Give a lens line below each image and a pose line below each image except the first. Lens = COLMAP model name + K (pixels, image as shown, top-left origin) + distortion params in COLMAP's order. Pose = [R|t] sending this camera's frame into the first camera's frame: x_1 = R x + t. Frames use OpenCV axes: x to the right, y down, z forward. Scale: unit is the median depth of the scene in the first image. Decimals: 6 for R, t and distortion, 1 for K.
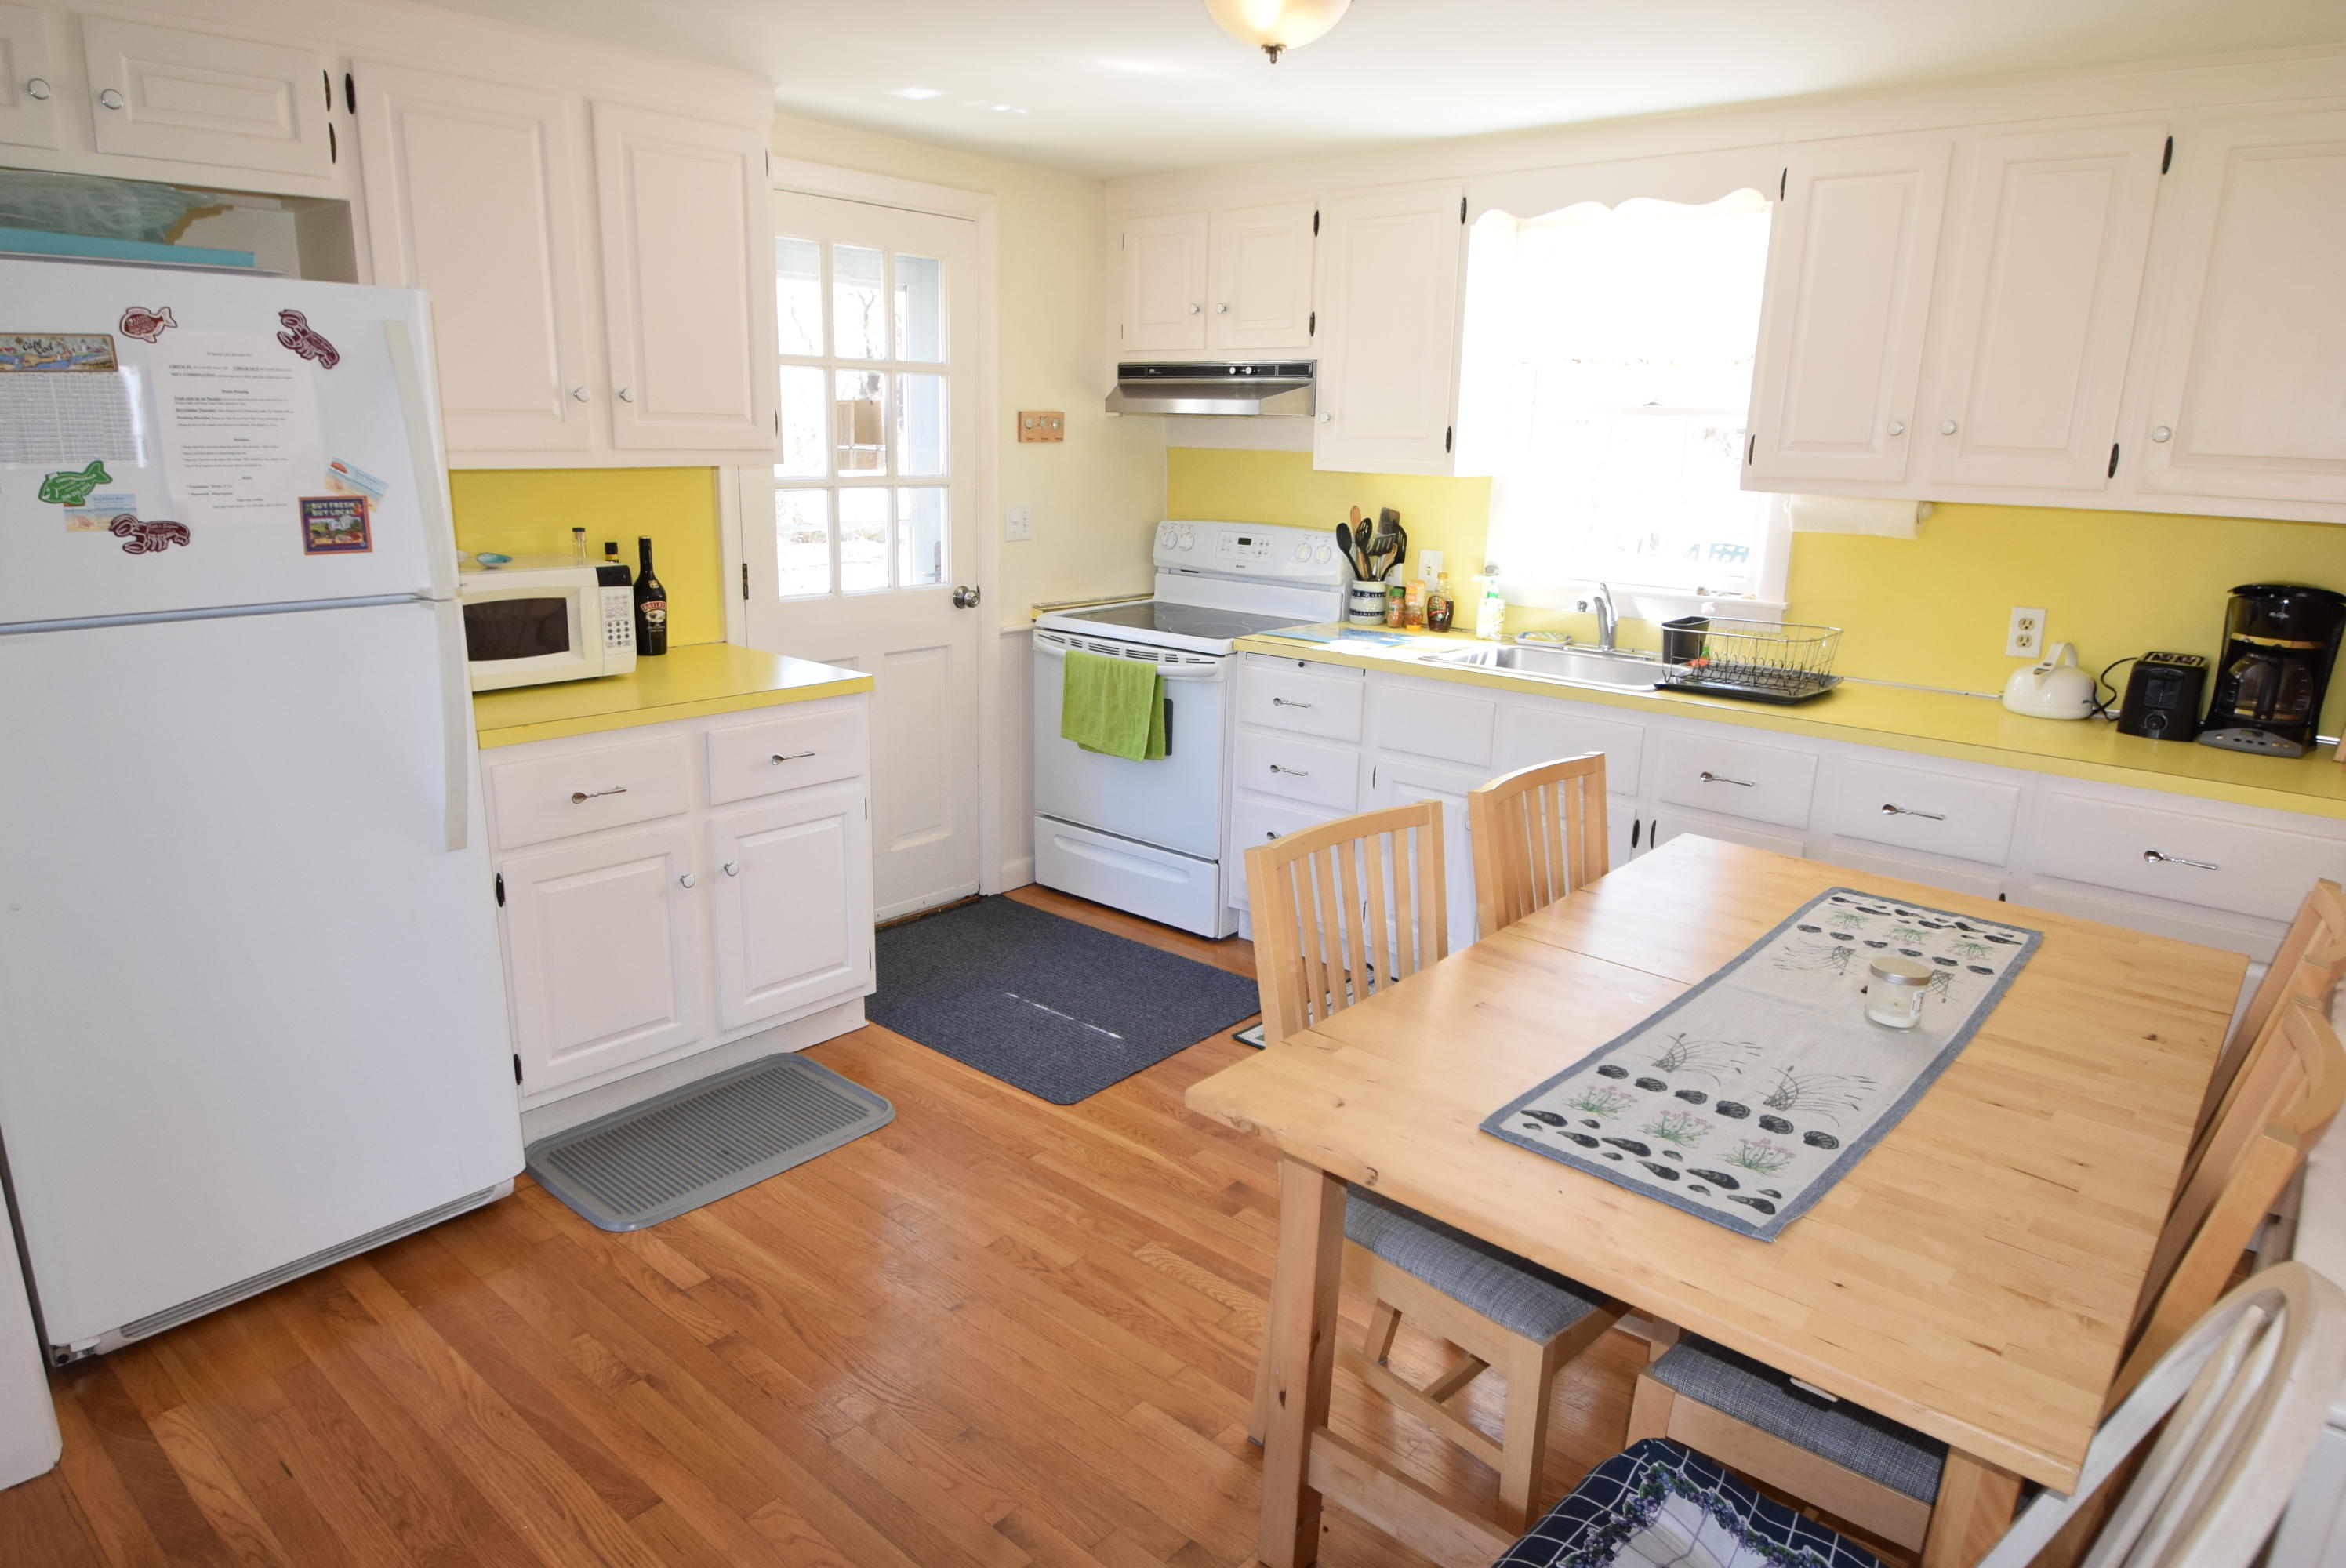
lens RADIAL K [[1420.2, 0, 1169.8], [0, 1420.2, 795.3], [0, 0, 1]] dist [-0.030907, -0.001070]
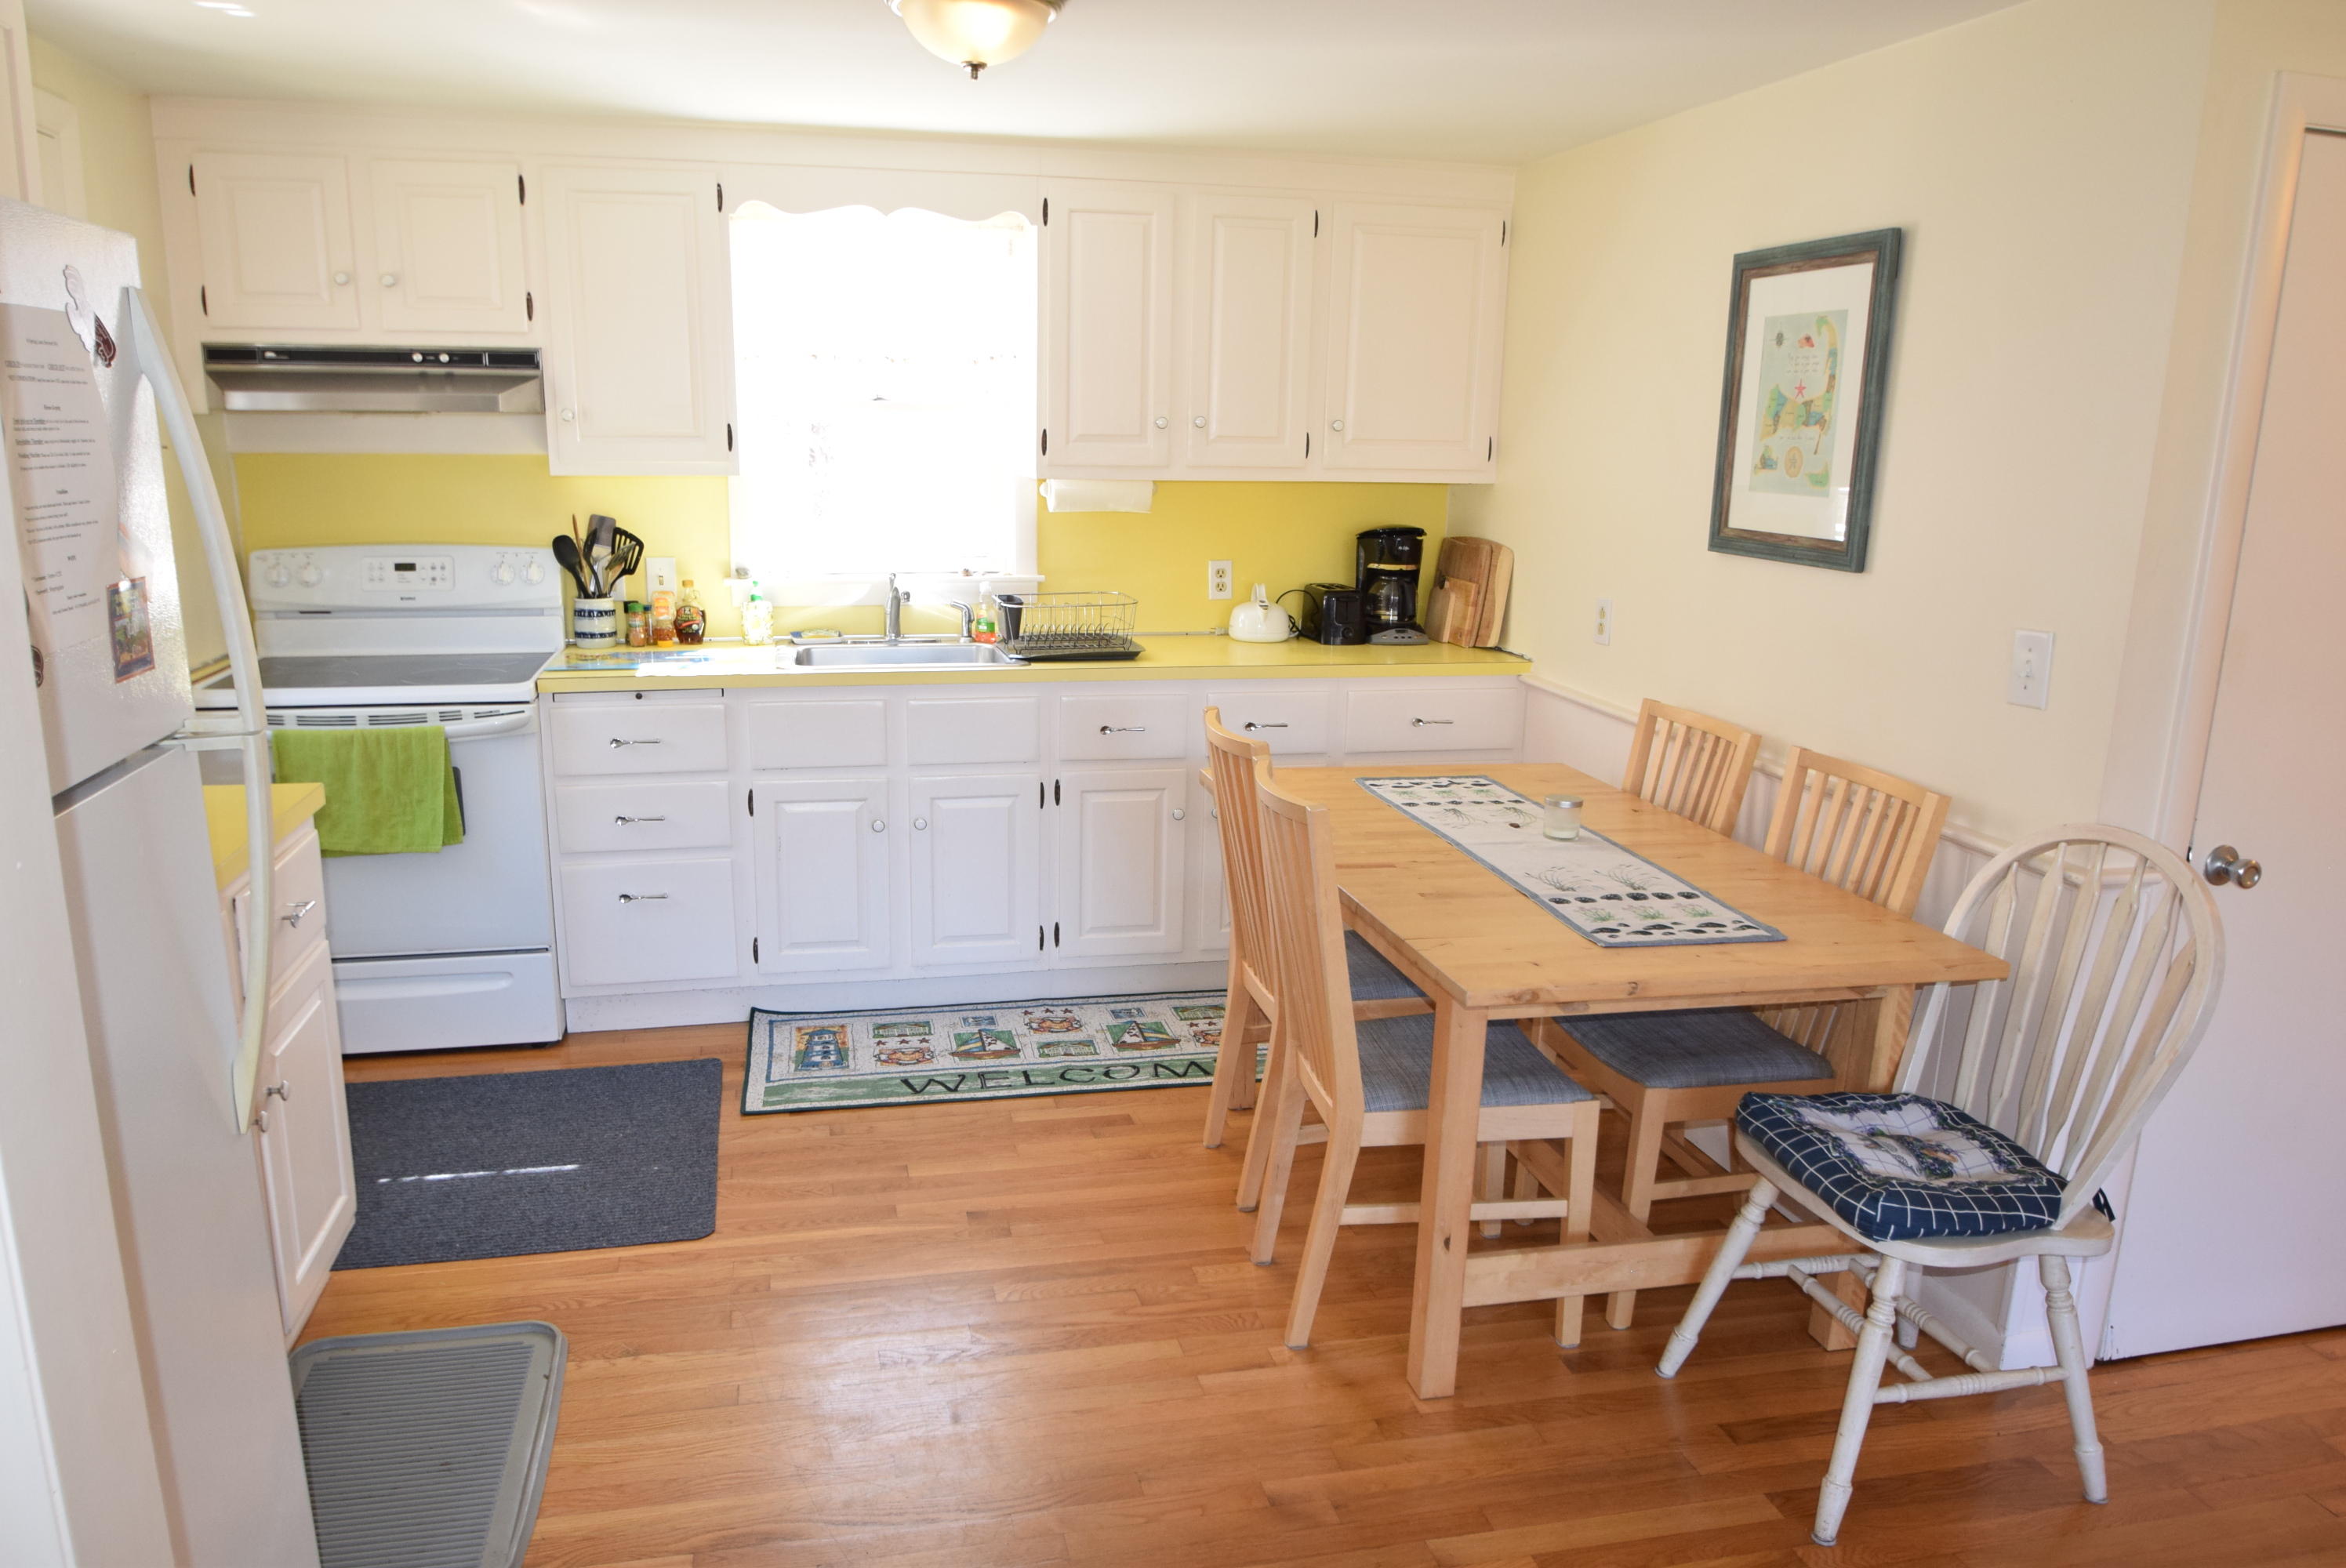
lens RADIAL K [[1591.3, 0, 1173.0], [0, 1591.3, 784.0], [0, 0, 1]] dist [-0.031307, 0.000178]
pose [[0.584992, -0.187820, 0.788992, -0.483220], [0.200646, 0.976091, 0.083592, -0.053148], [-0.785828, 0.109408, 0.608690, 0.145433]]
